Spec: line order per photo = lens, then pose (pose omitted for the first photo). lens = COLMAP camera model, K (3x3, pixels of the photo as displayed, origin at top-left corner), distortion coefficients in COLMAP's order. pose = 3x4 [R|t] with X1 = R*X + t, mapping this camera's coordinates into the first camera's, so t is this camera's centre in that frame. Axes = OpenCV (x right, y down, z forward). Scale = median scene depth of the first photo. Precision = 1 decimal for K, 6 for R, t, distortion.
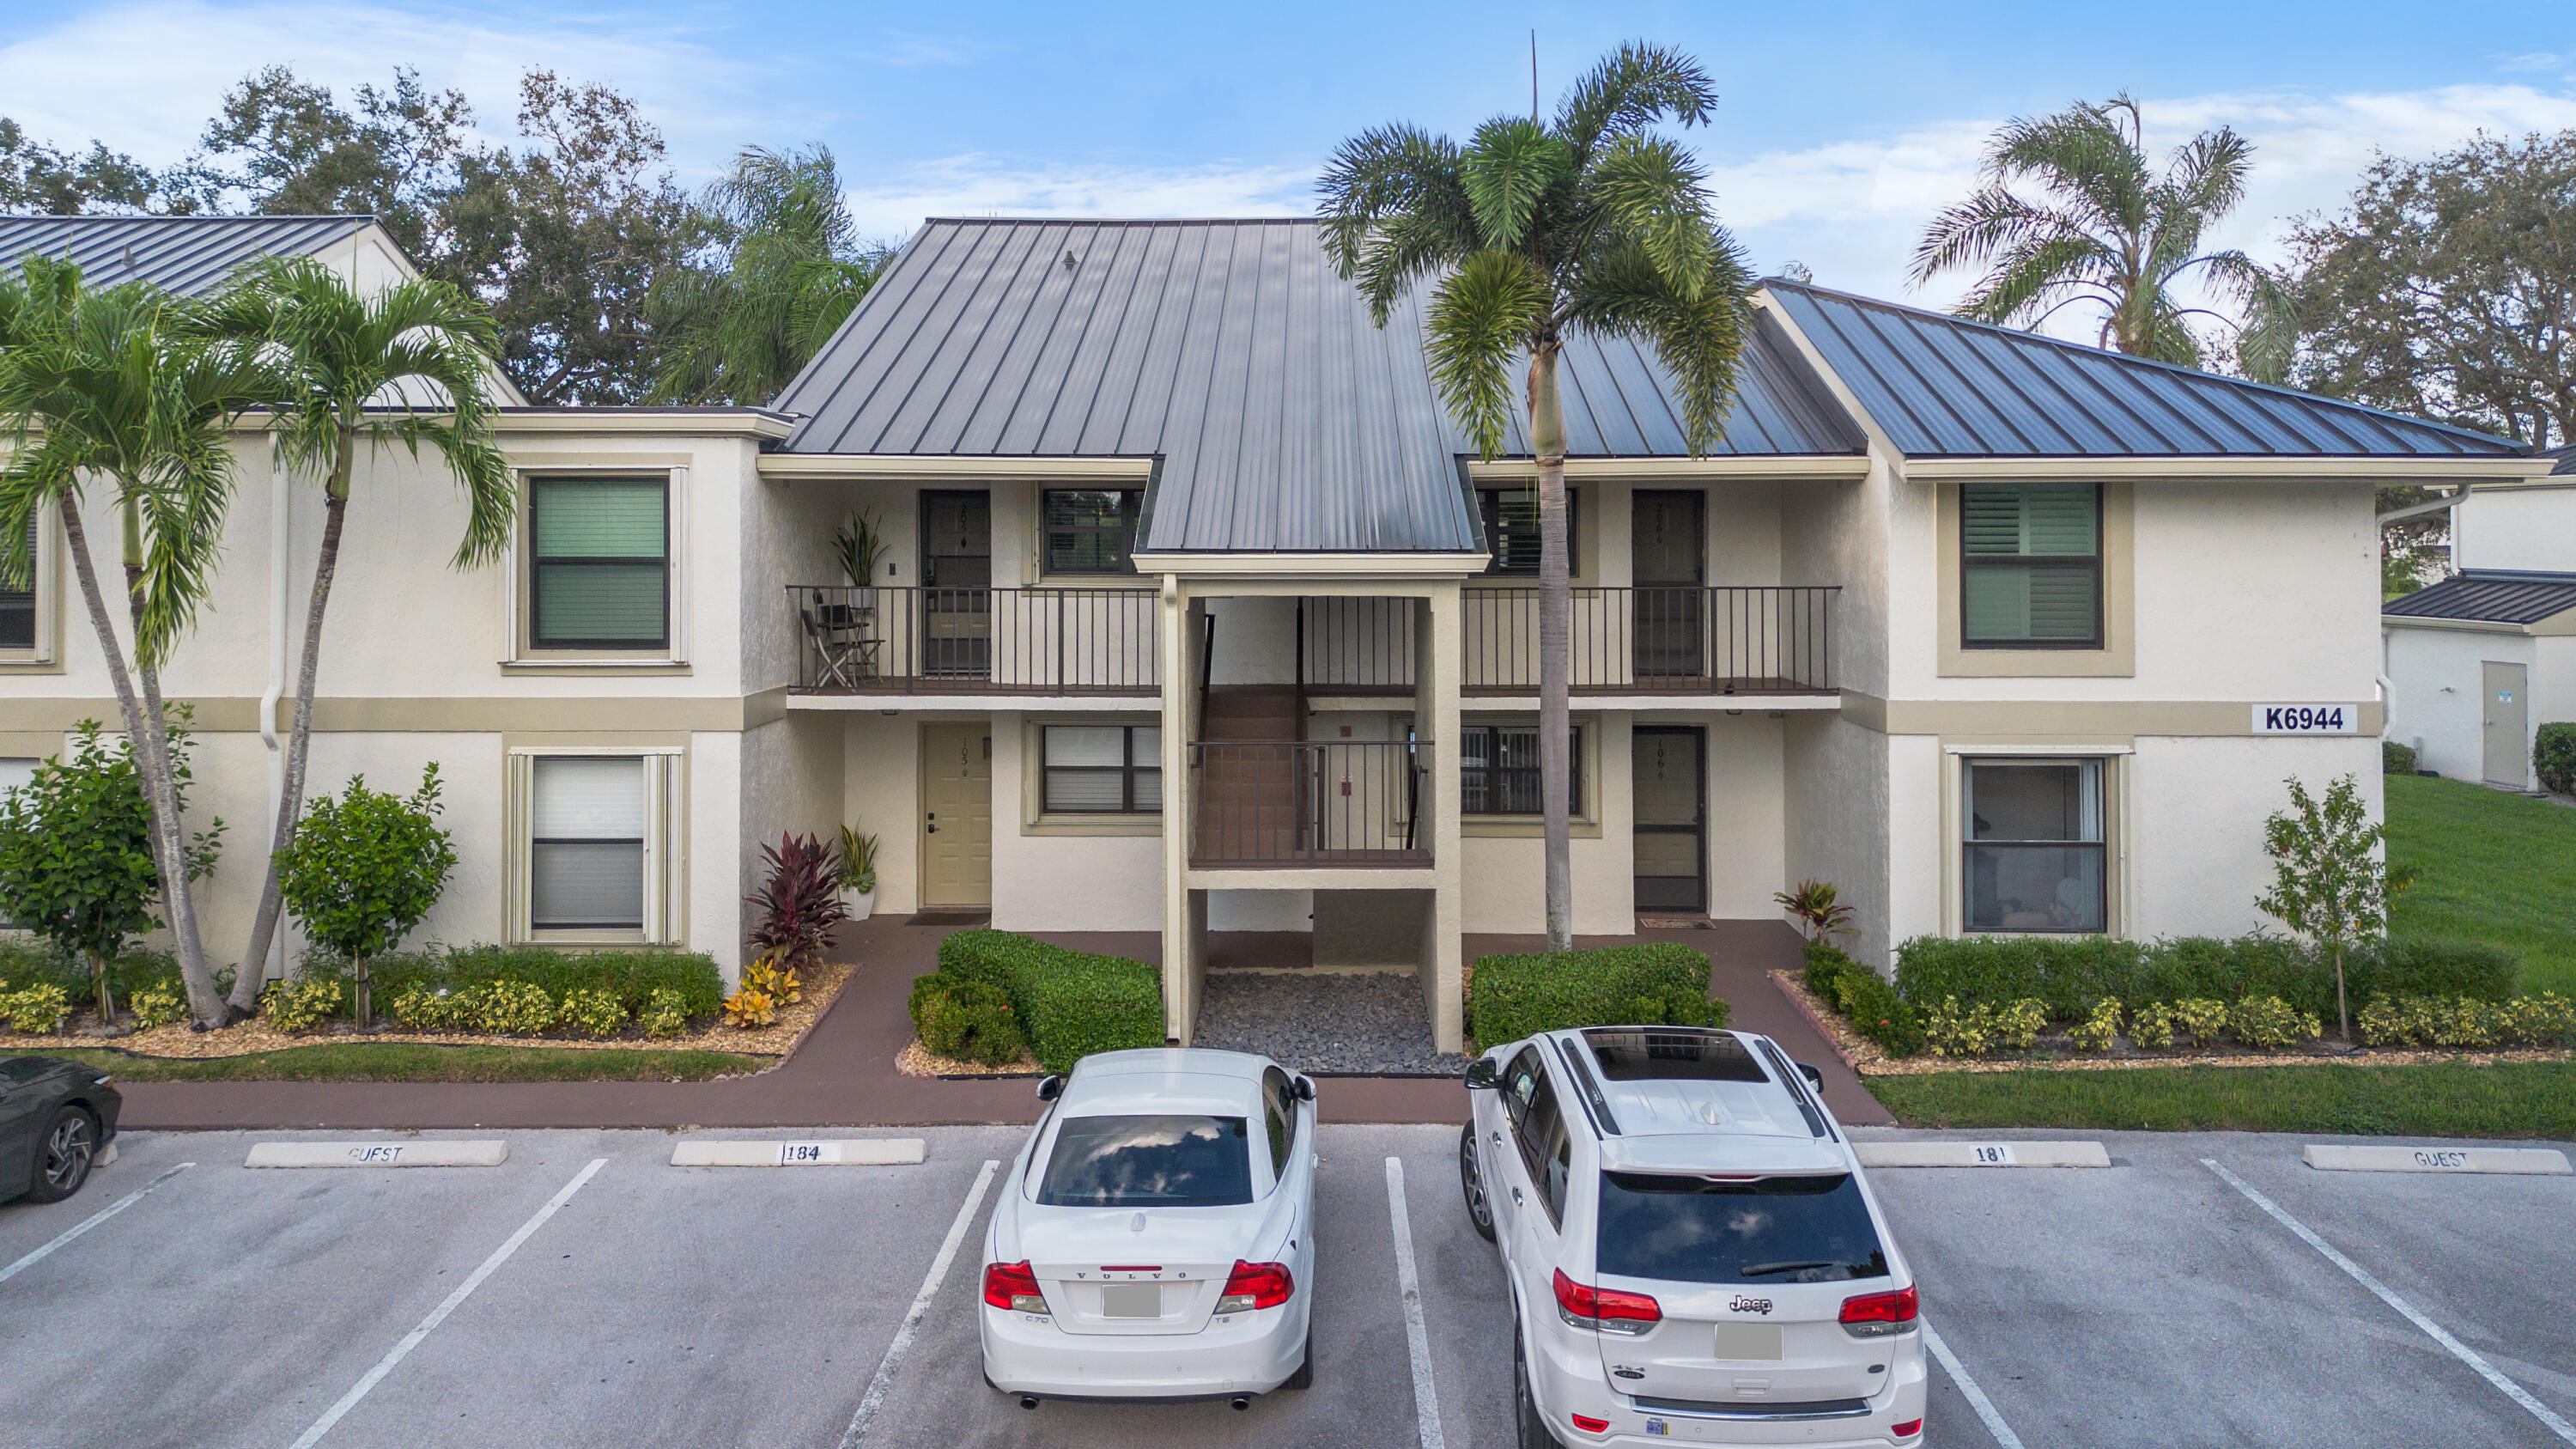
lens RADIAL K [[1820.0, 0, 1288.0], [0, 1820.0, 724.5], [0, 0, 1]] dist [0.063454, -0.071688]
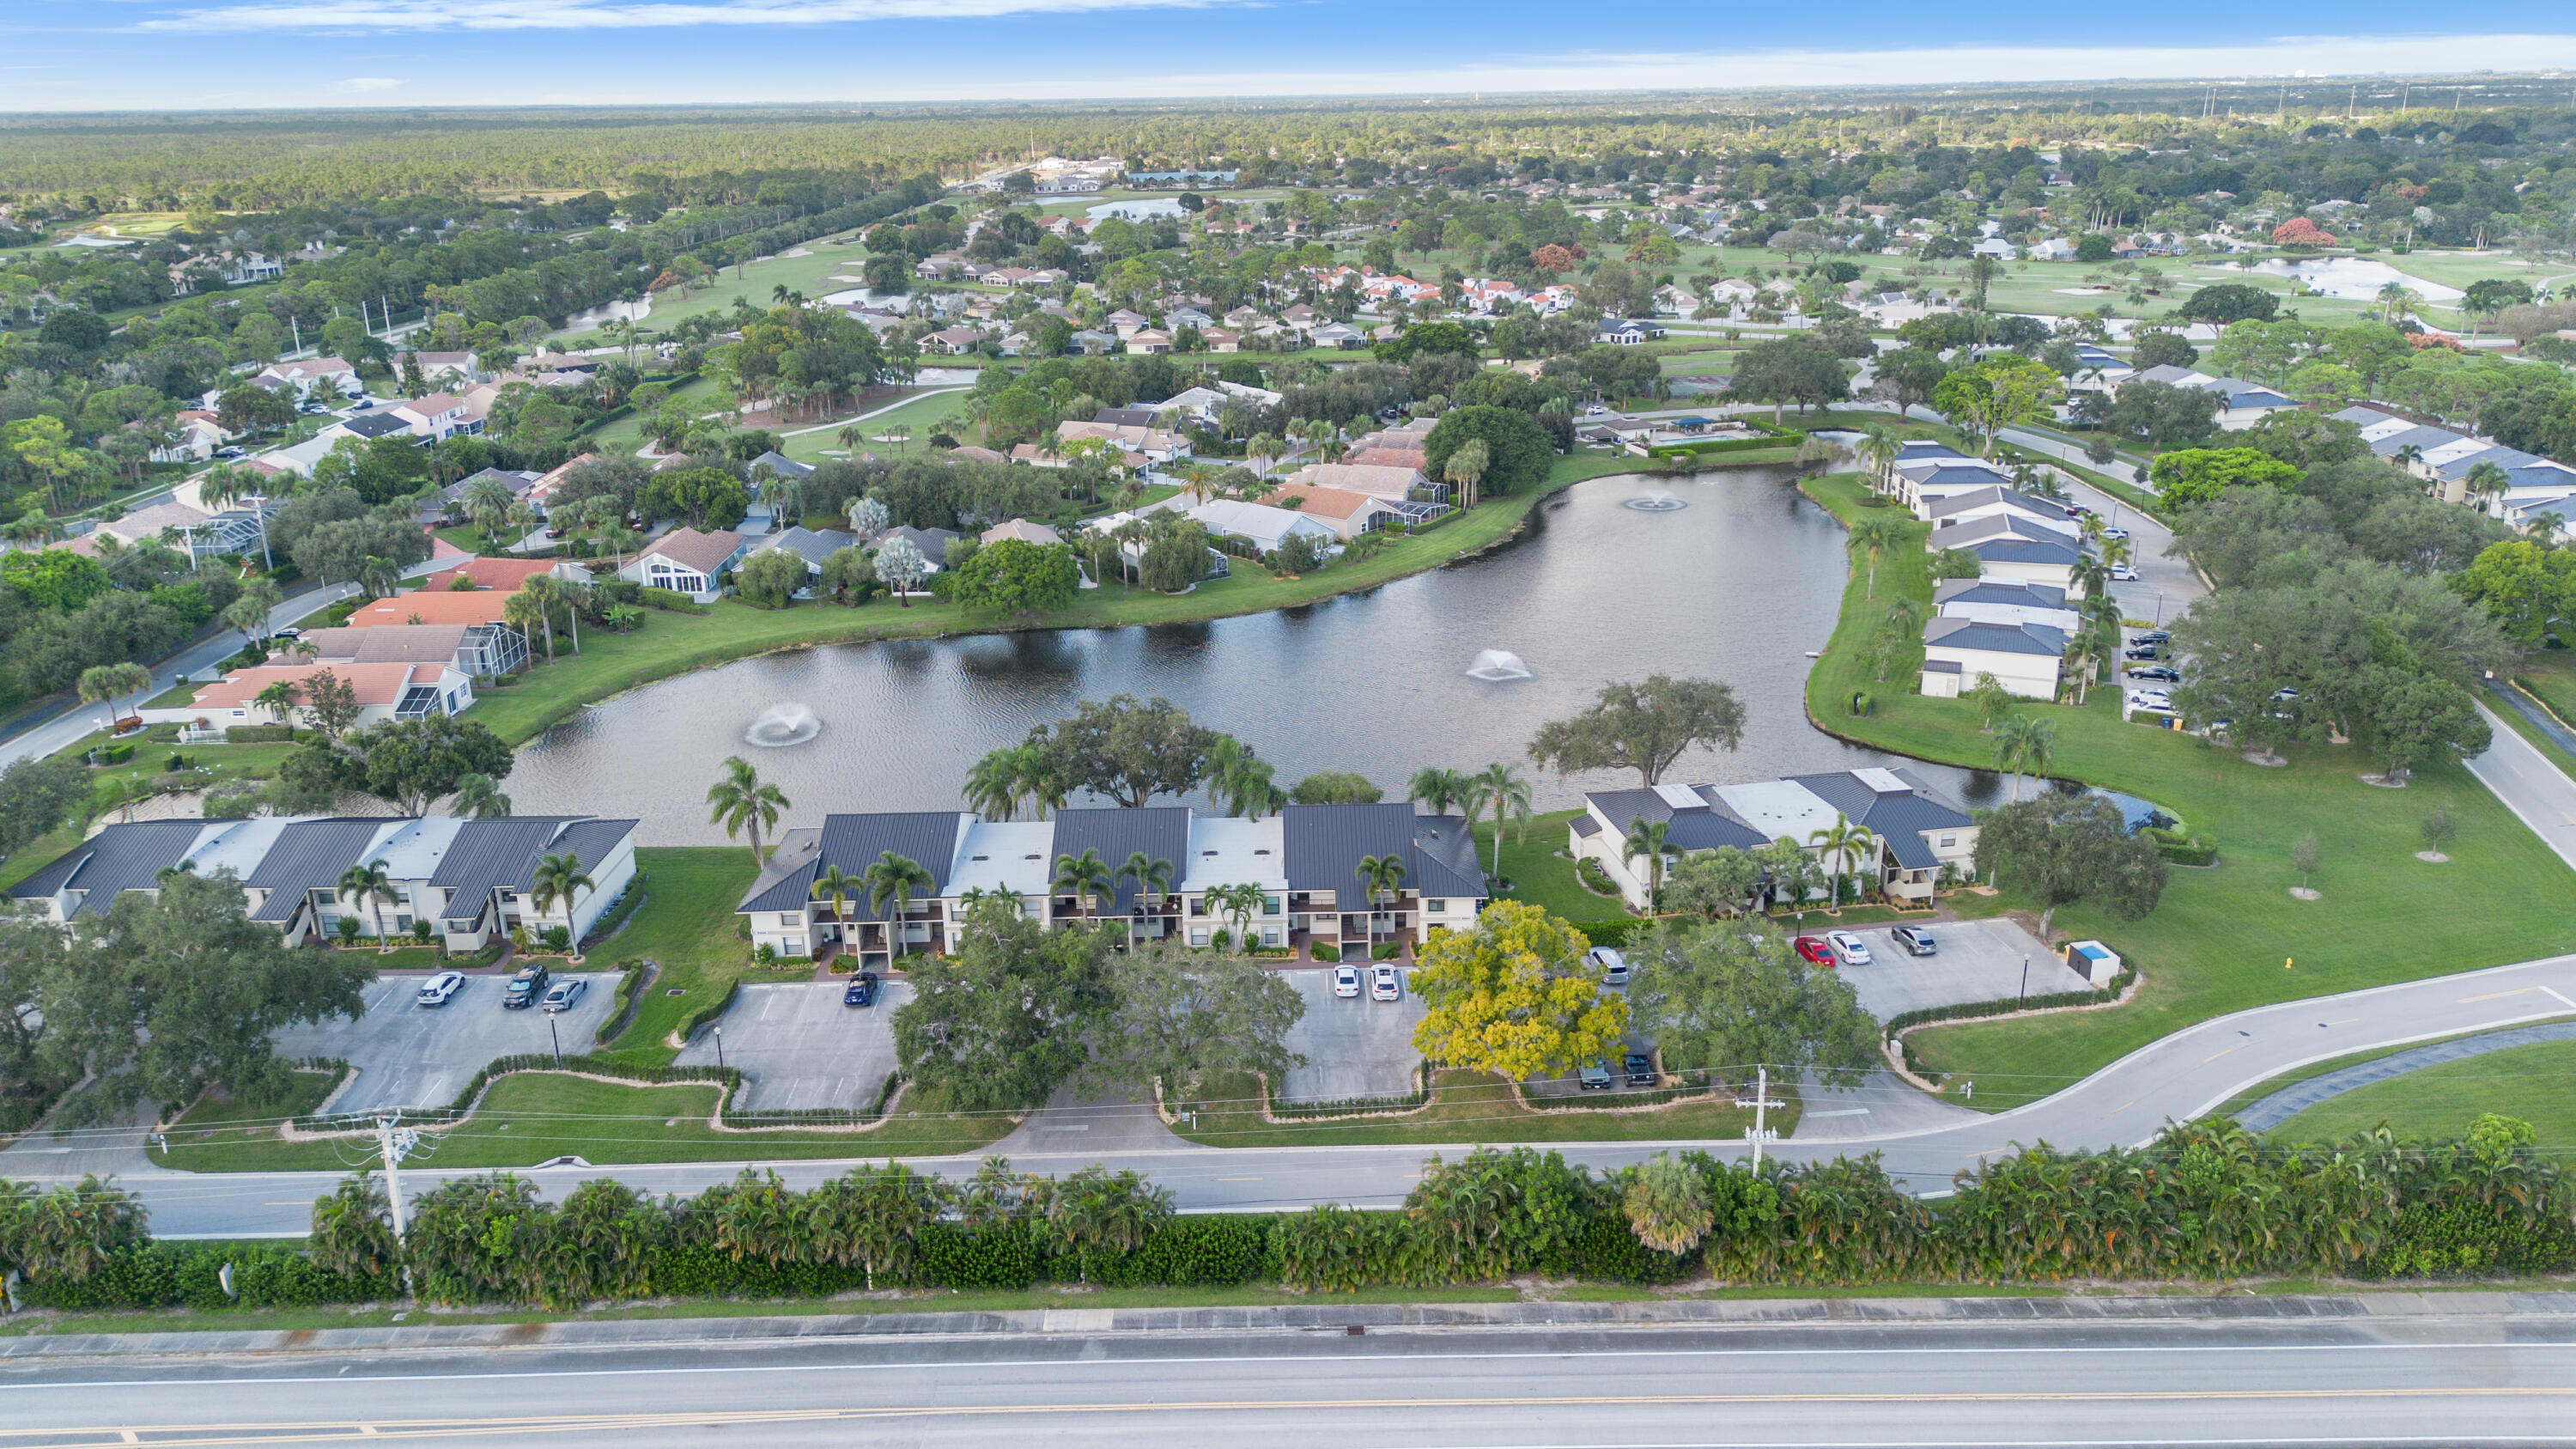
lens RADIAL K [[1820.0, 0, 1288.0], [0, 1820.0, 724.5], [0, 0, 1]] dist [0.063454, -0.071688]
pose [[0.999852, -0.011947, 0.012416, -0.414825], [0.008468, 0.968263, 0.249789, -3.143081], [-0.015006, -0.249647, 0.968221, -7.320883]]
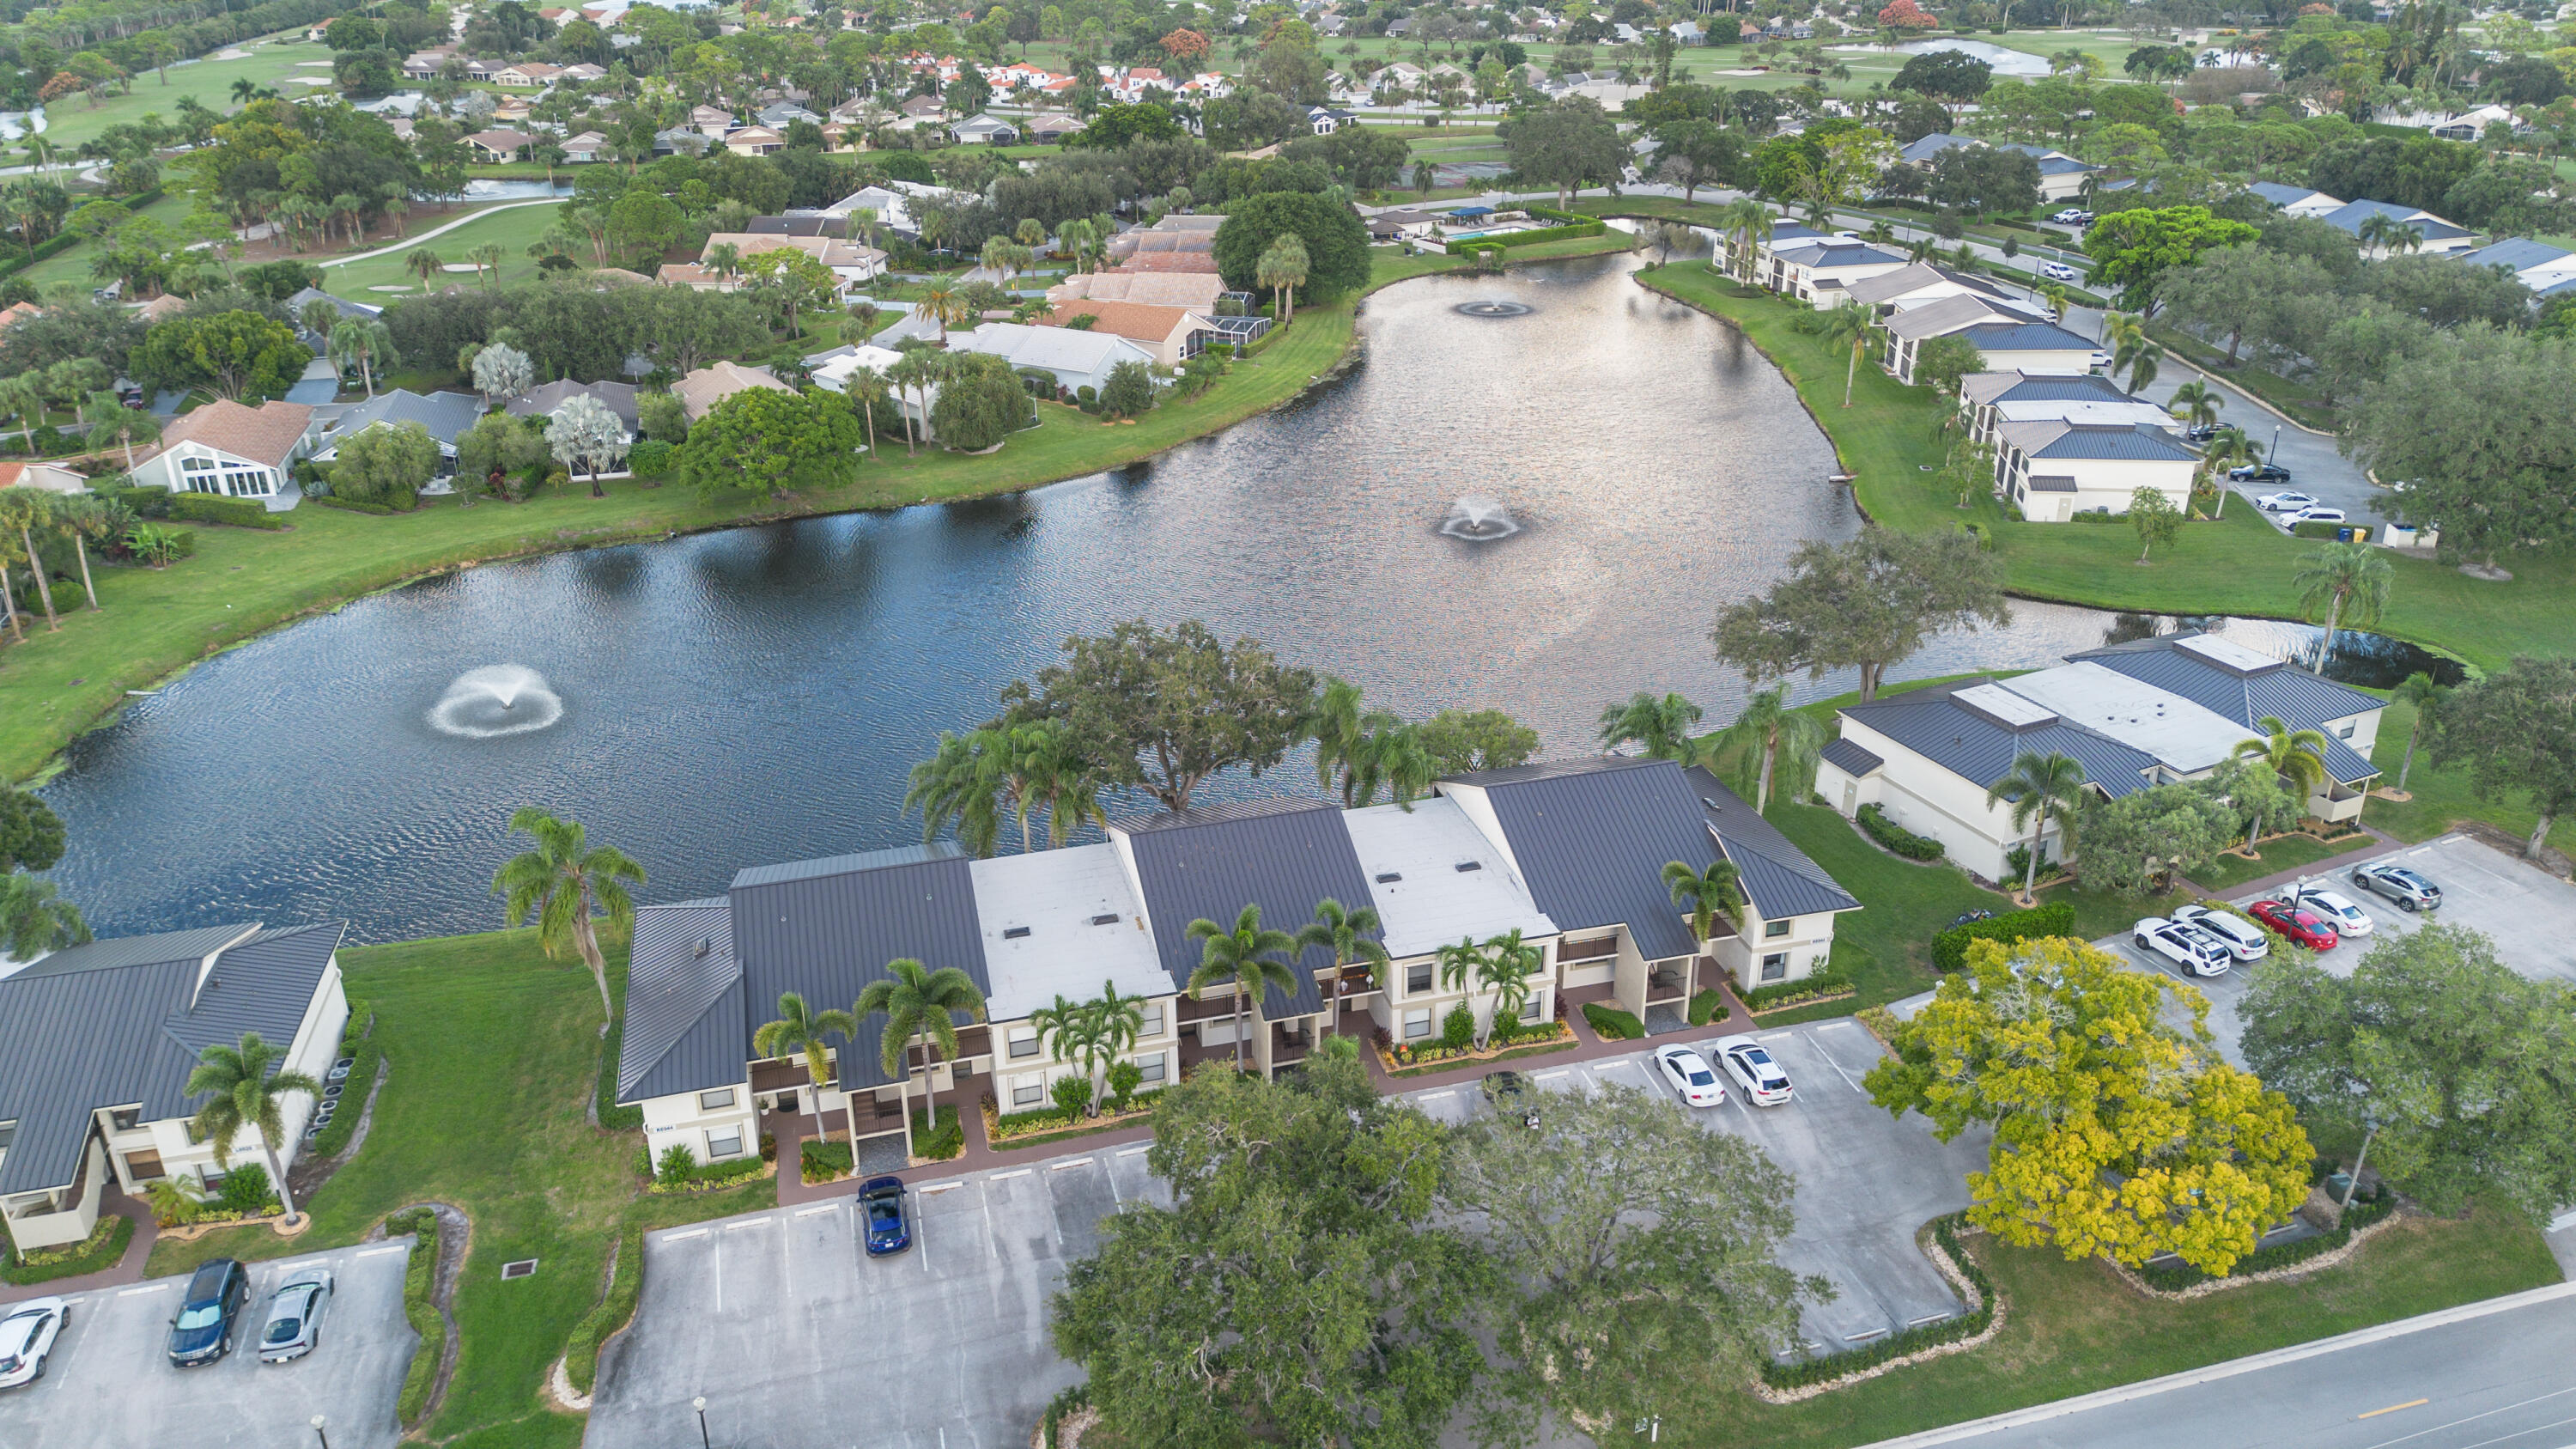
lens RADIAL K [[1820.0, 0, 1288.0], [0, 1820.0, 724.5], [0, 0, 1]] dist [0.063454, -0.071688]
pose [[0.962068, -0.112340, 0.248606, -2.361196], [0.022330, 0.940649, 0.338647, -2.592419], [-0.271895, -0.320250, 0.907476, -3.480981]]
